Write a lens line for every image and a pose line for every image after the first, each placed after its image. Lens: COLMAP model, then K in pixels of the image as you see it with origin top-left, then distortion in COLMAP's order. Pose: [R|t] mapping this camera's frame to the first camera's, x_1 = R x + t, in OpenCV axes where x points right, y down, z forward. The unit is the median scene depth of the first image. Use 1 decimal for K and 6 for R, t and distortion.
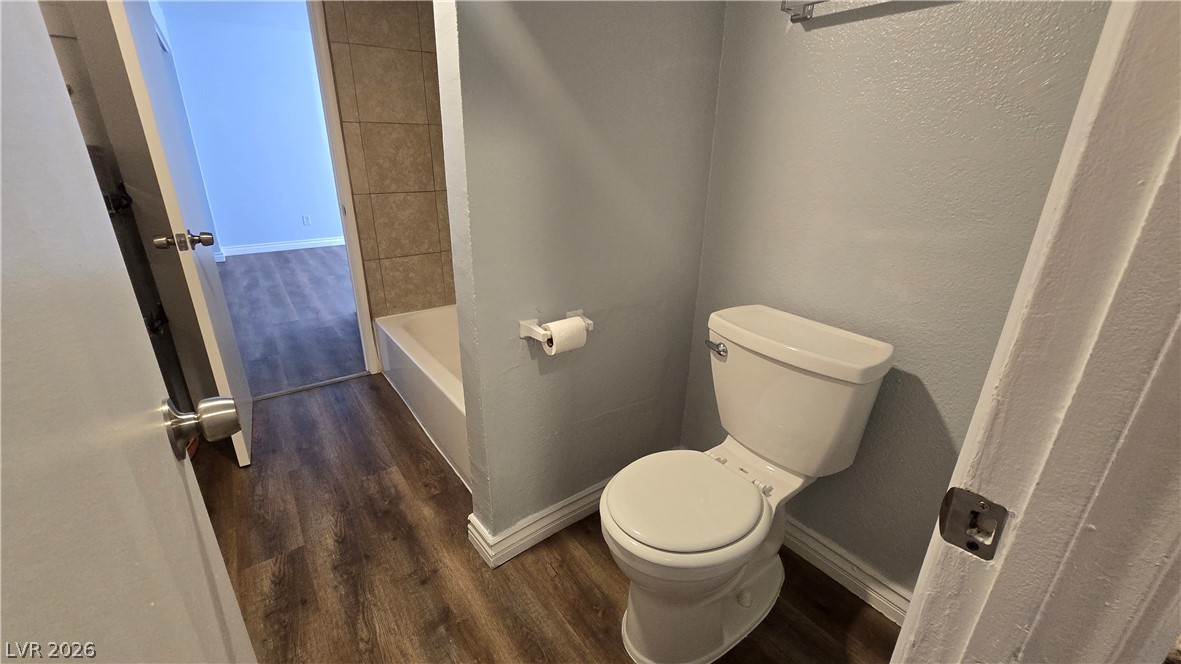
lens RADIAL K [[483.3, 0, 587.3], [0, 483.3, 327.5], [0, 0, 1]] dist [0.002261, -0.000021]
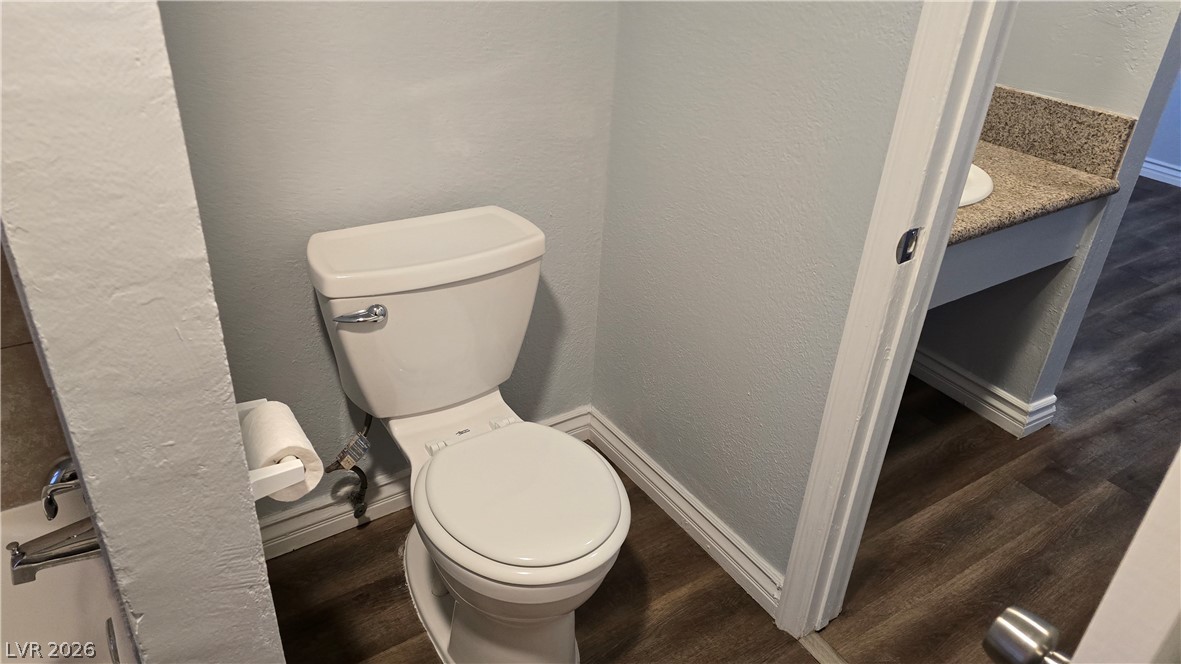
lens RADIAL K [[754.8, 0, 588.3], [0, 754.8, 332.5], [0, 0, 1]] dist [0.003300, 0.000290]
pose [[0.052320, -0.509643, 0.858794, -0.646492], [0.302585, 0.827635, 0.472718, -0.356795], [-0.951685, 0.235126, 0.197512, 0.577261]]
